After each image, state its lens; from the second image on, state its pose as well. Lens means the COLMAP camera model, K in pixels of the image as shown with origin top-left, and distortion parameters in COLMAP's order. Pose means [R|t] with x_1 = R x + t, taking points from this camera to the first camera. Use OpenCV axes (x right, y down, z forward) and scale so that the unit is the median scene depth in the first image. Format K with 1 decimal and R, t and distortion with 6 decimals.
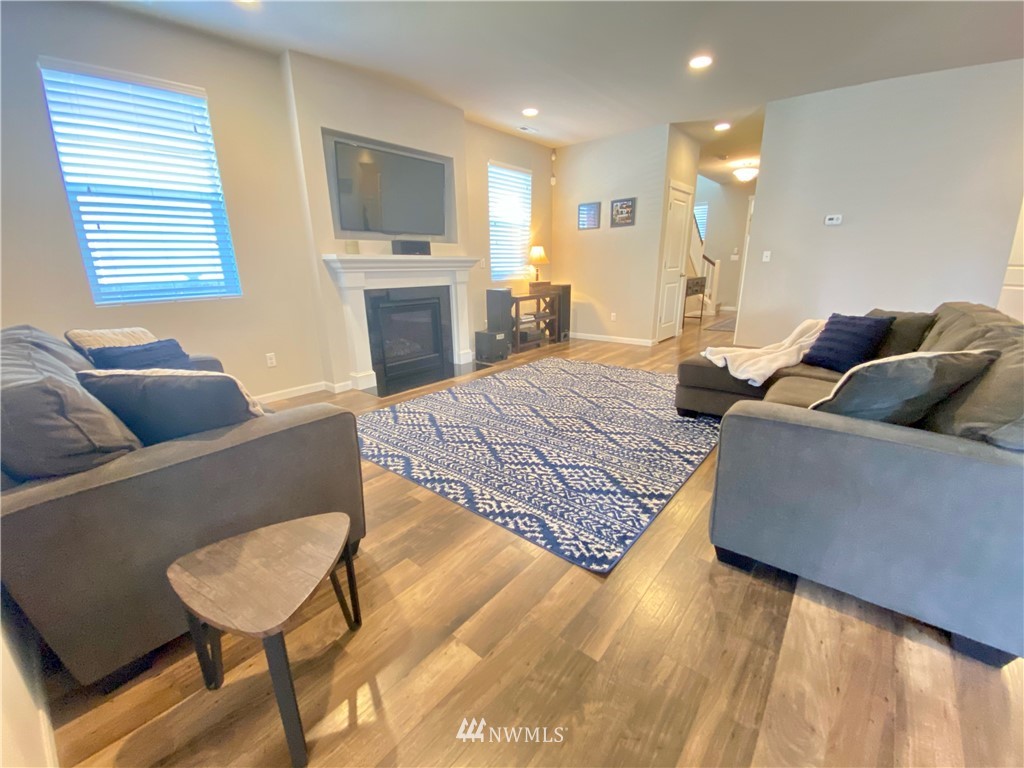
lens RADIAL K [[427.5, 0, 520.7], [0, 427.5, 392.1], [0, 0, 1]] dist [0.007936, -0.008044]
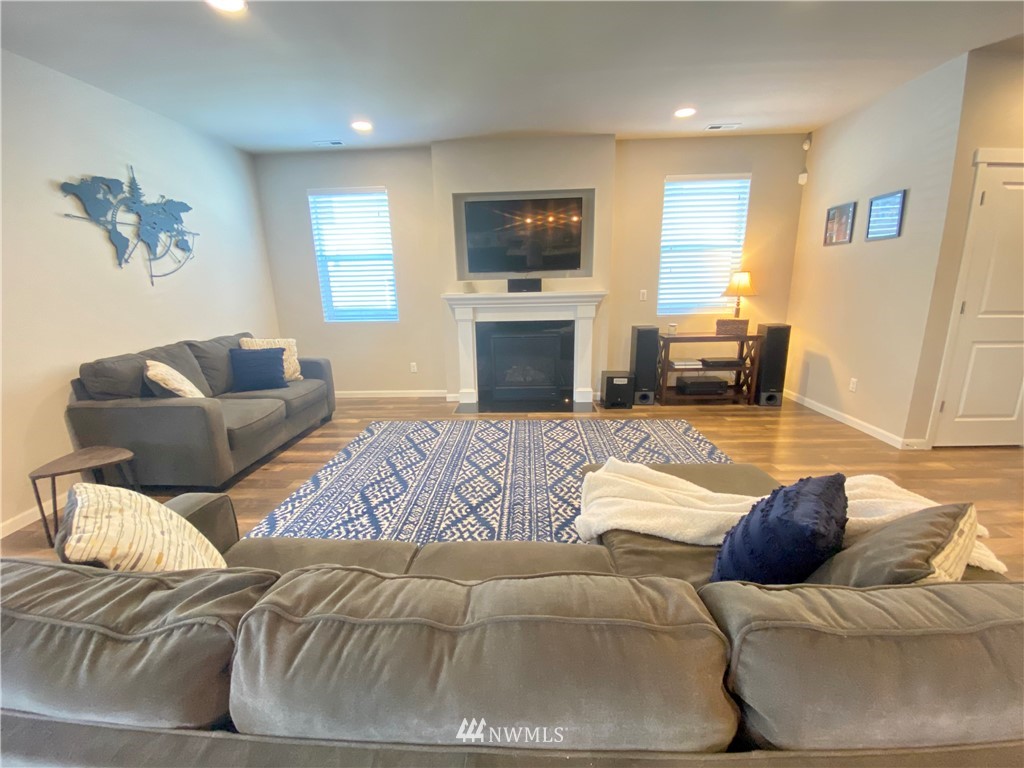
lens RADIAL K [[427.5, 0, 510.7], [0, 427.5, 387.8], [0, 0, 1]] dist [0.007936, -0.008044]
pose [[0.576872, 0.194640, -0.793306, 0.583929], [-0.219845, 0.972355, 0.078704, -0.154726], [0.786694, 0.129002, 0.603715, 0.343632]]
